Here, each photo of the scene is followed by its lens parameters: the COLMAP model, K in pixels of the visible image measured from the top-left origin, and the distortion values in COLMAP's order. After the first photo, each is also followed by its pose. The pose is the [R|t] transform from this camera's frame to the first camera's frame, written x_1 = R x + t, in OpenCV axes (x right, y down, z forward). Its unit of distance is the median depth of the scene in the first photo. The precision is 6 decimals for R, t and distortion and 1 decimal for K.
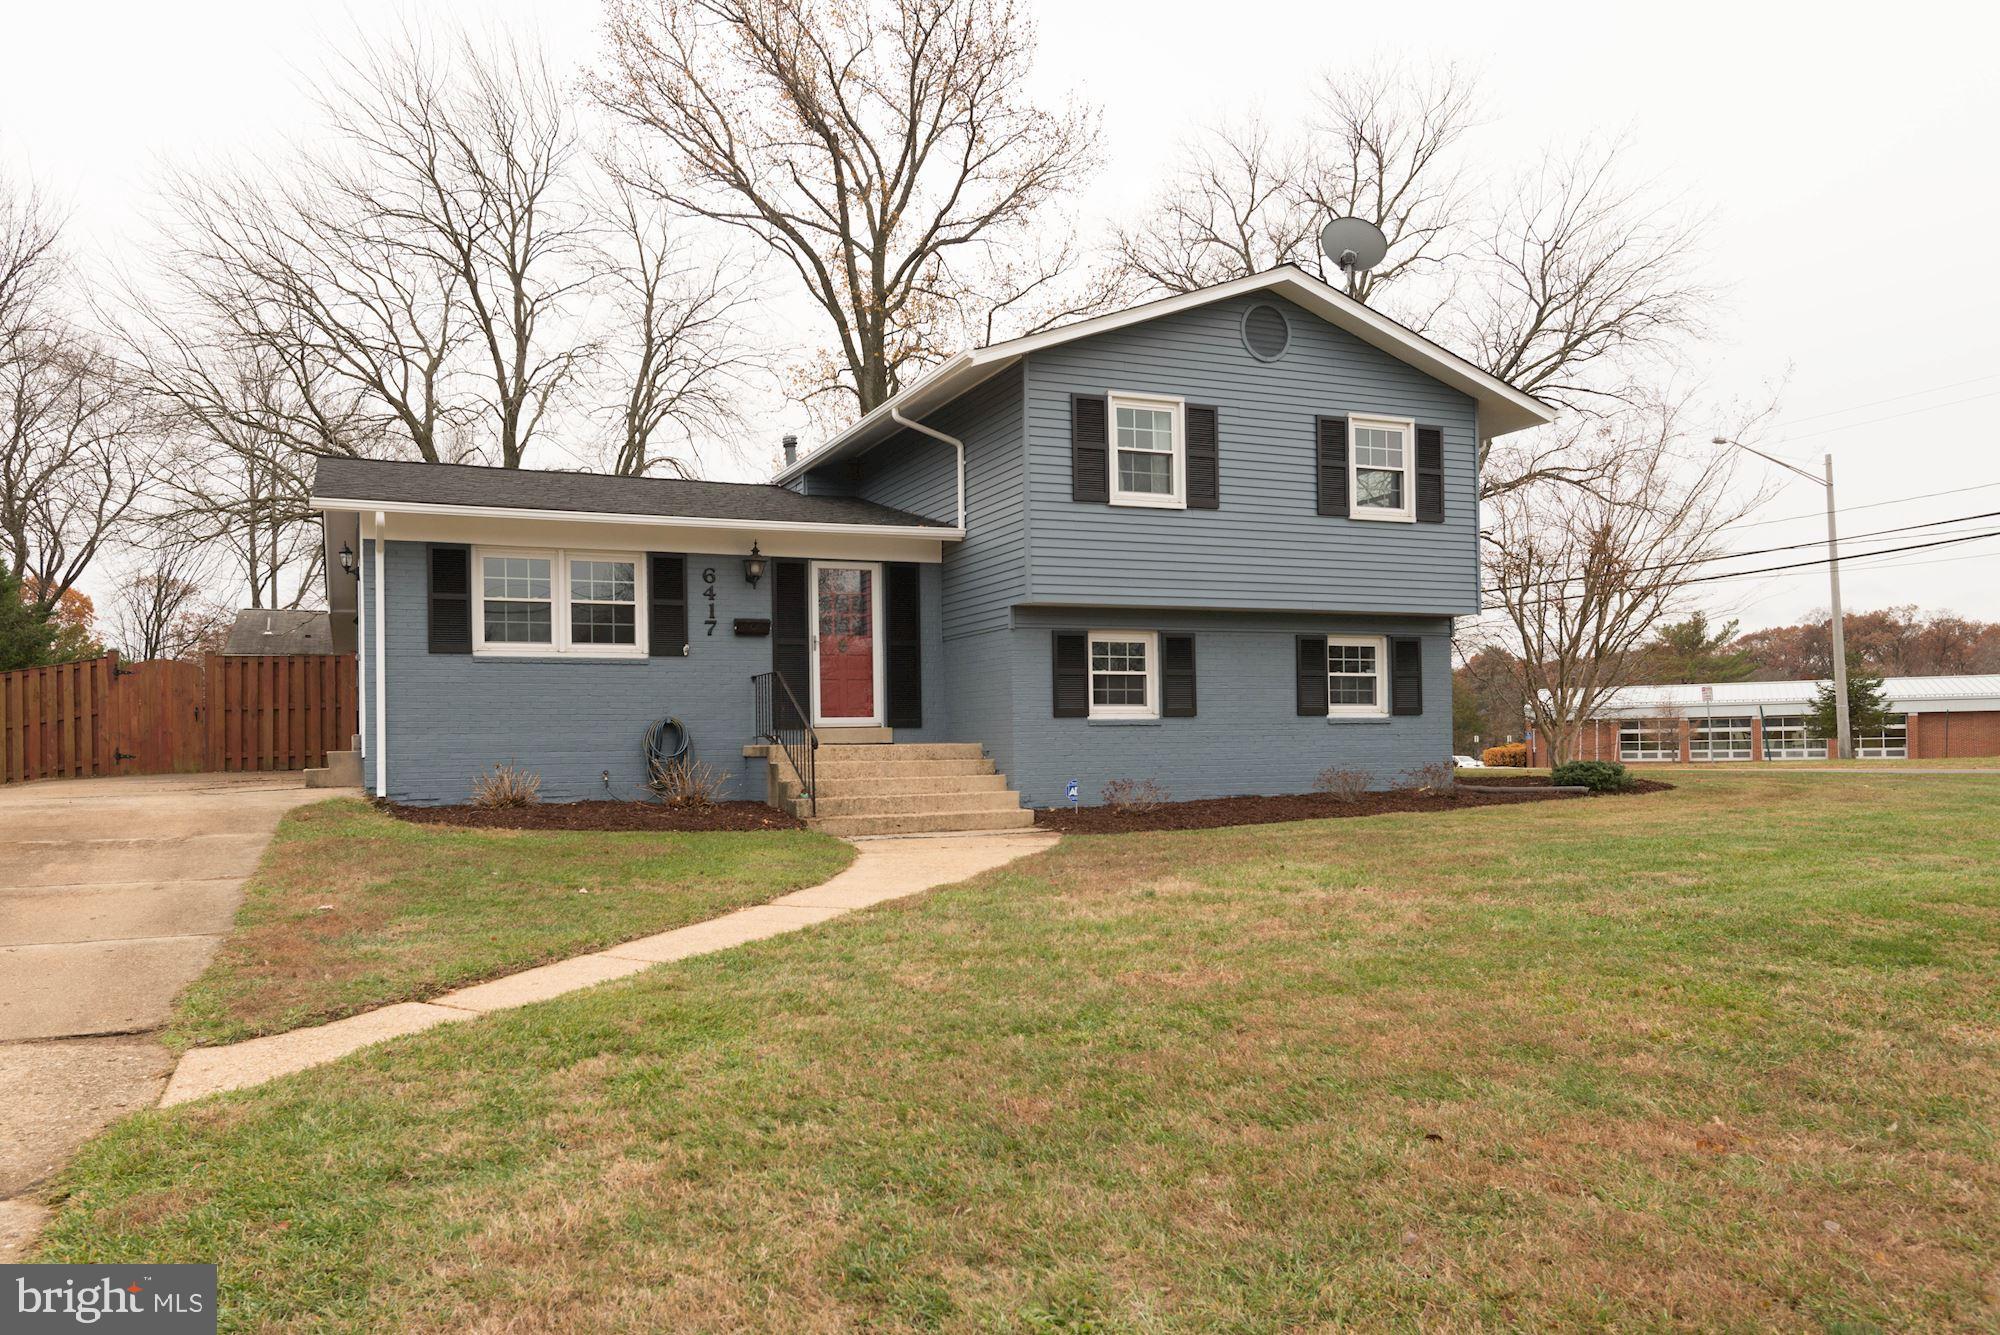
lens RADIAL K [[1269.8, 0, 697.2], [0, 1269.8, 719.3], [0, 0, 1]] dist [0.004583, 0.000028]
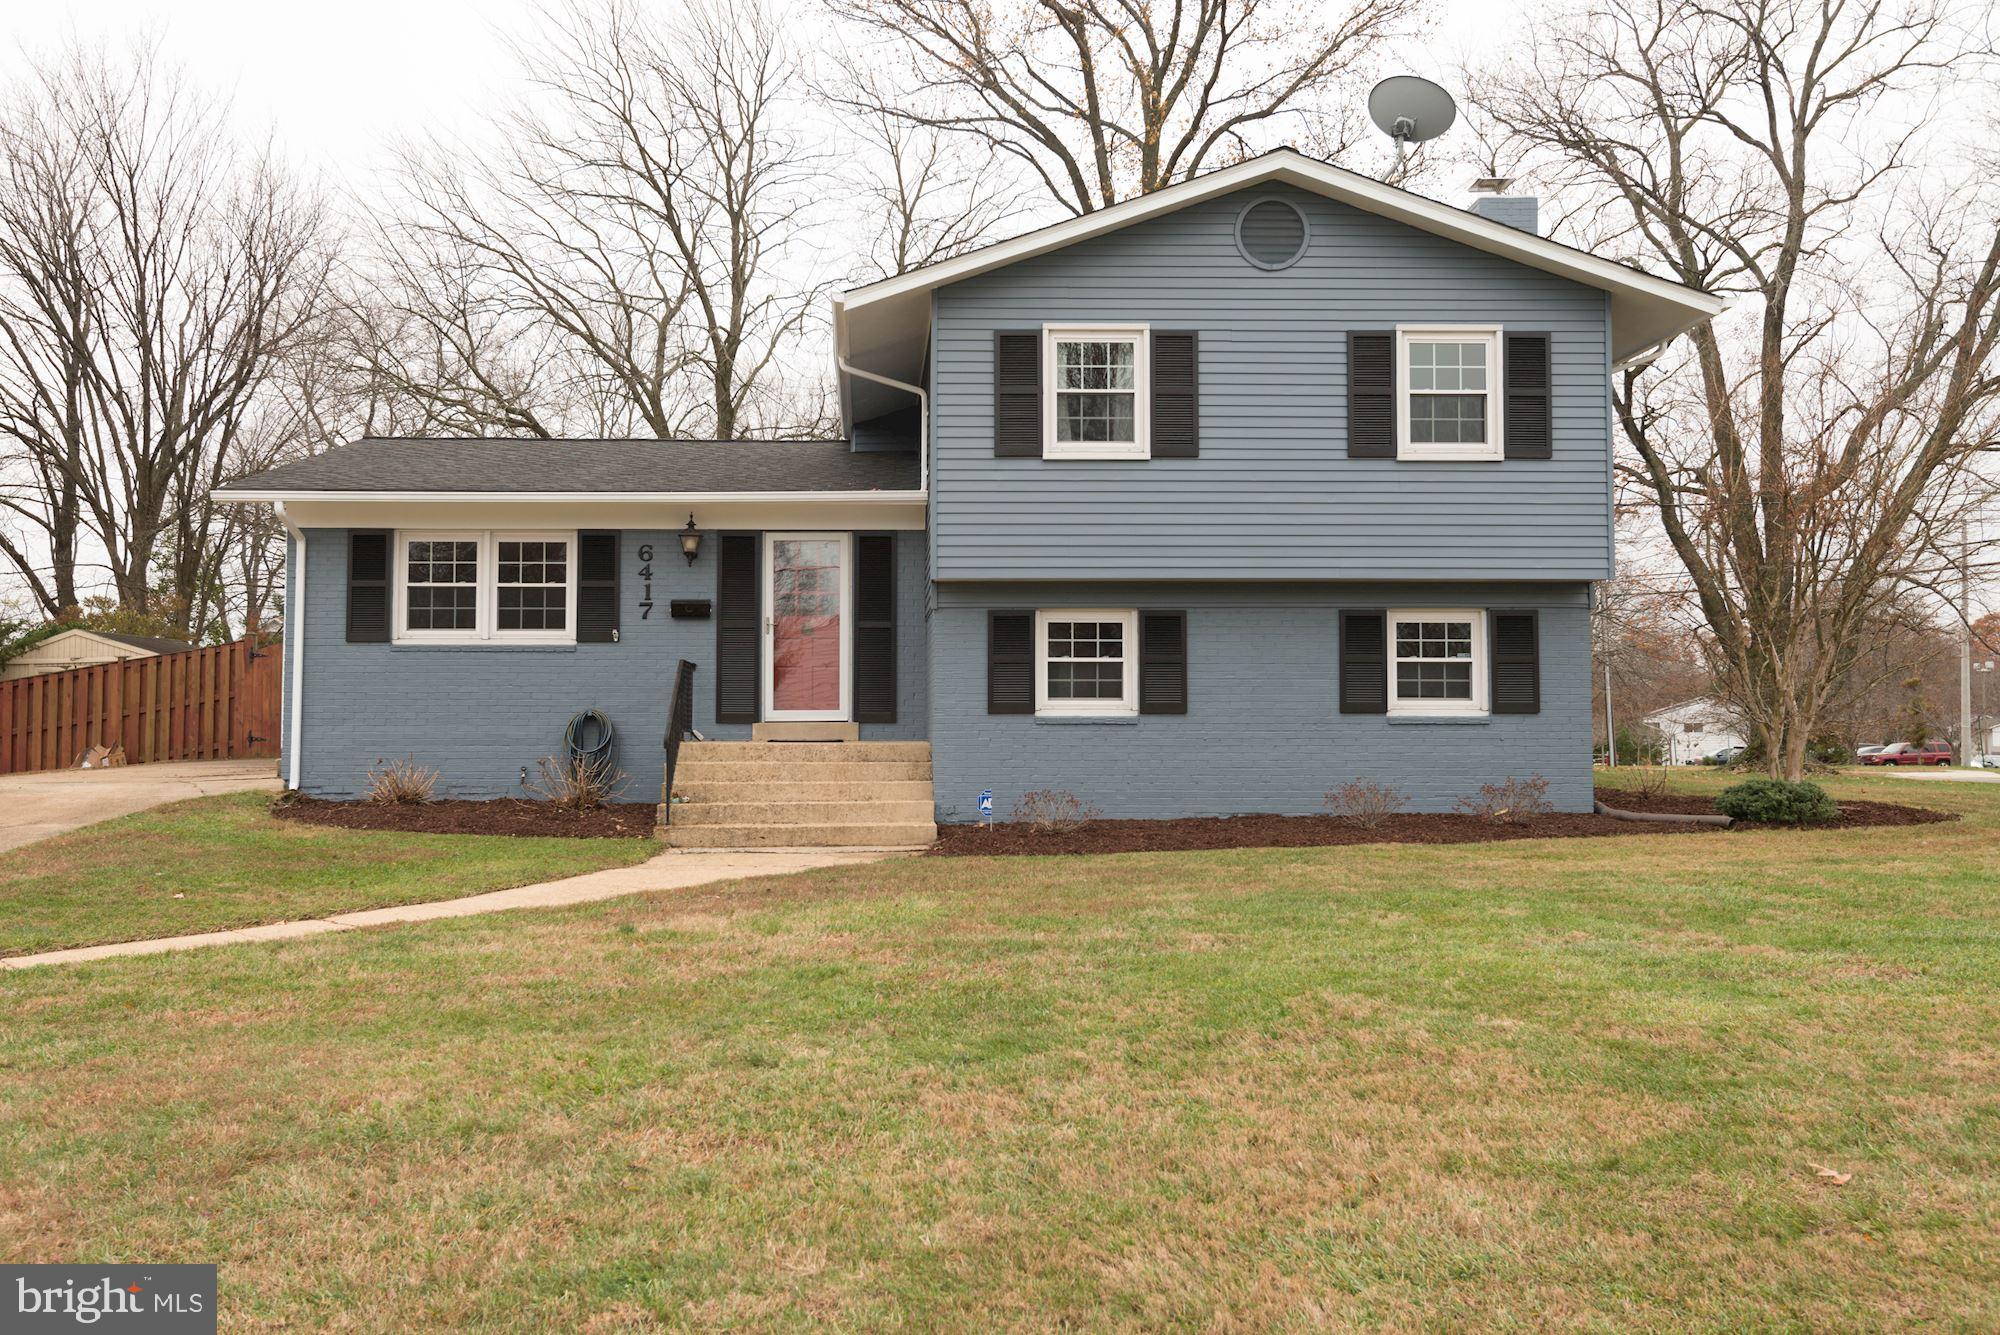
lens RADIAL K [[1517.1, 0, 966.8], [0, 1517.1, 629.4], [0, 0, 1]] dist [-0.001774, 0.003254]
pose [[0.950545, -0.007322, -0.310502, 0.563269], [-0.004104, 0.999339, -0.036131, -0.020420], [0.310561, 0.035618, 0.949886, 0.043870]]
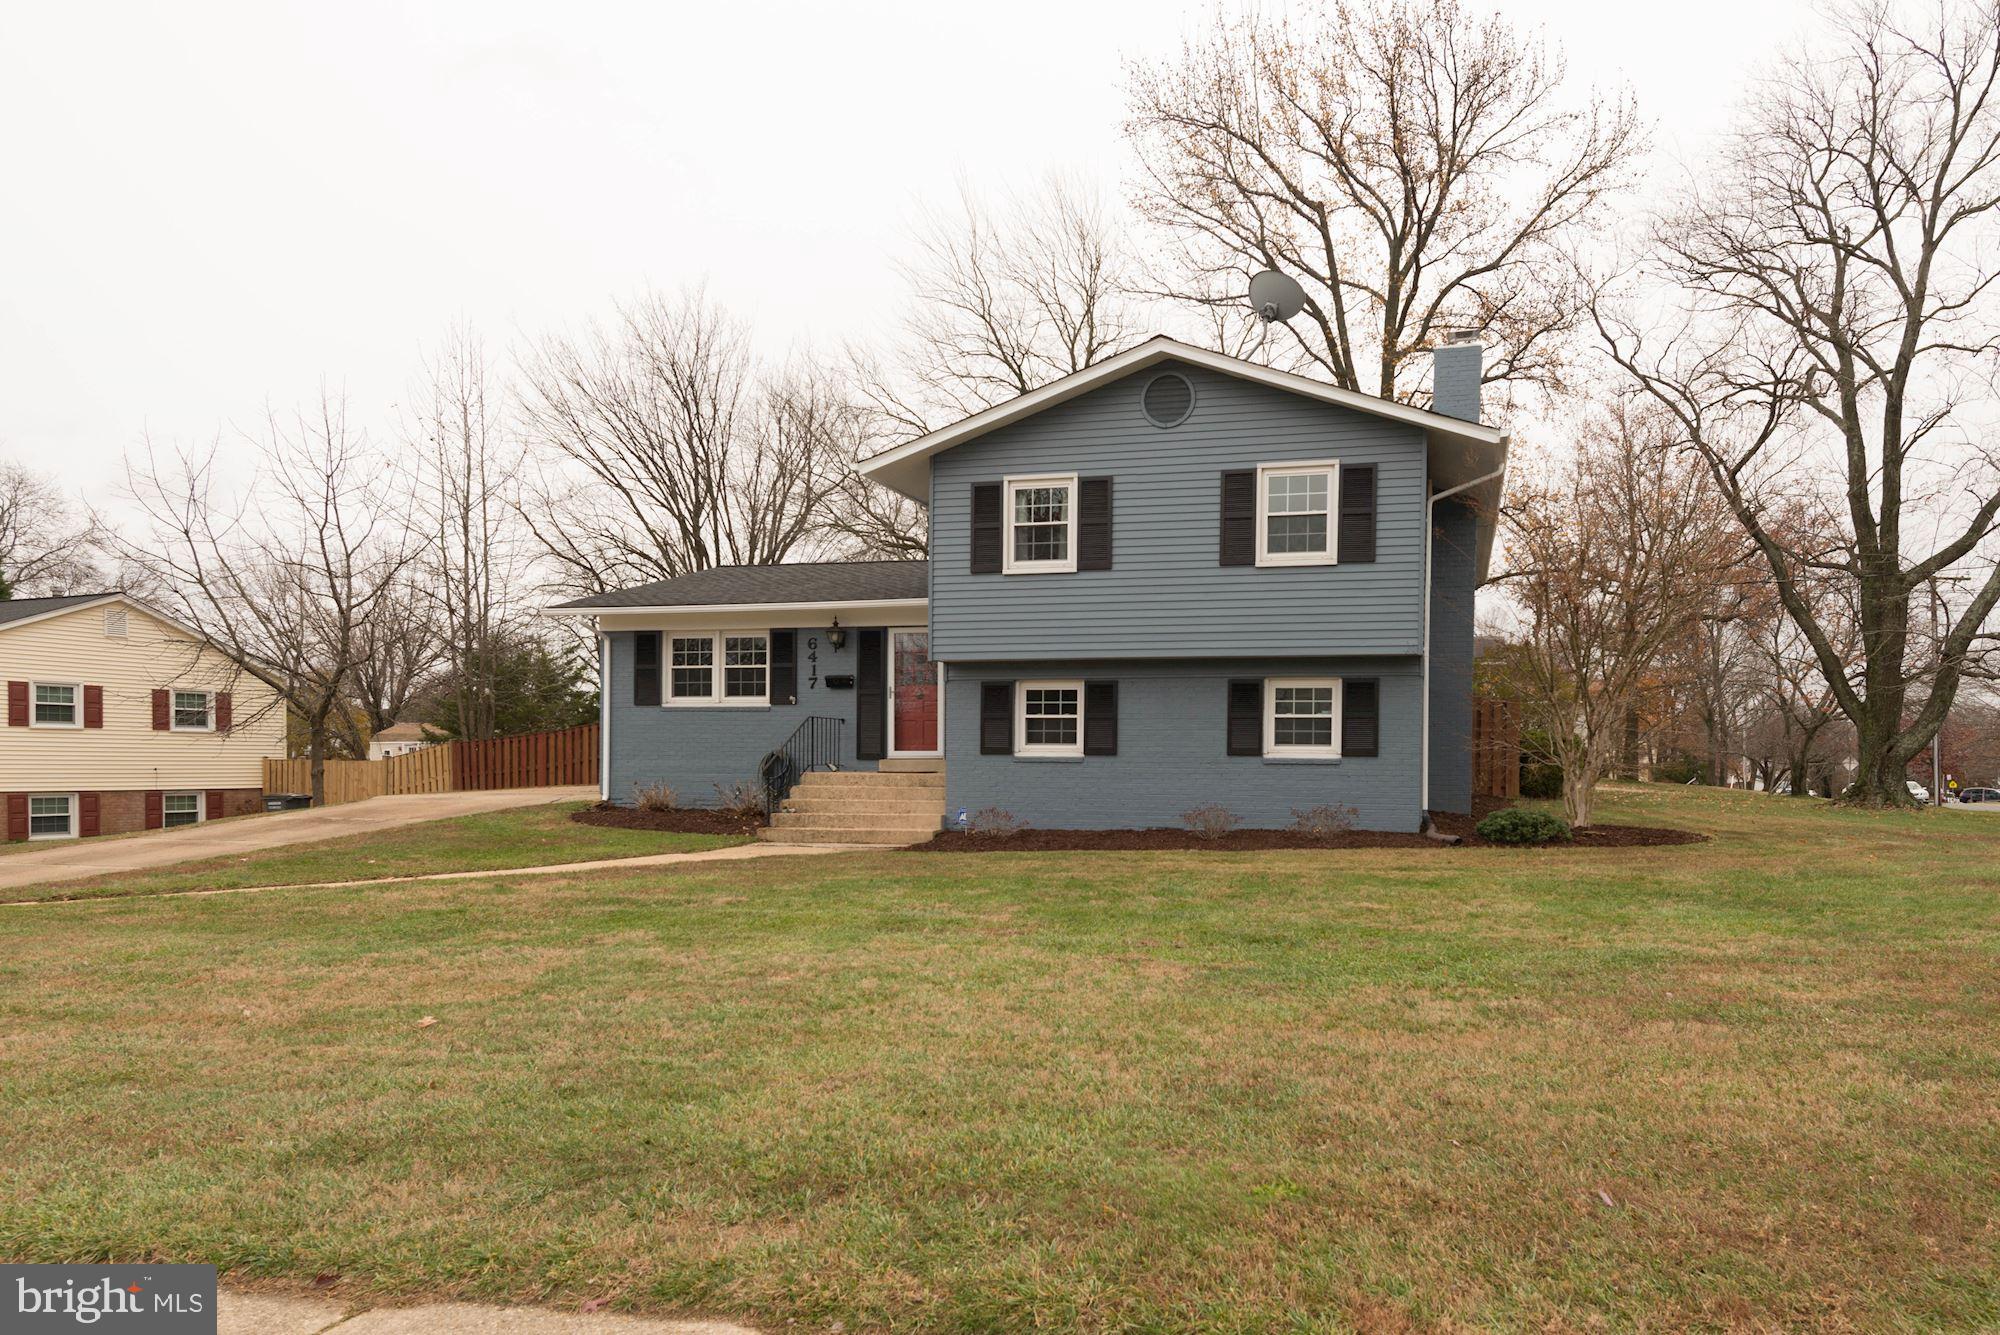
lens RADIAL K [[1194.1, 0, 1187.3], [0, 1194.1, 762.3], [0, 0, 1]] dist [0.005782, 0.001082]
pose [[0.846886, 0.018525, -0.531452, 1.011677], [-0.005789, 0.999655, 0.025621, -0.023445], [0.531743, -0.018621, 0.846701, 0.146532]]
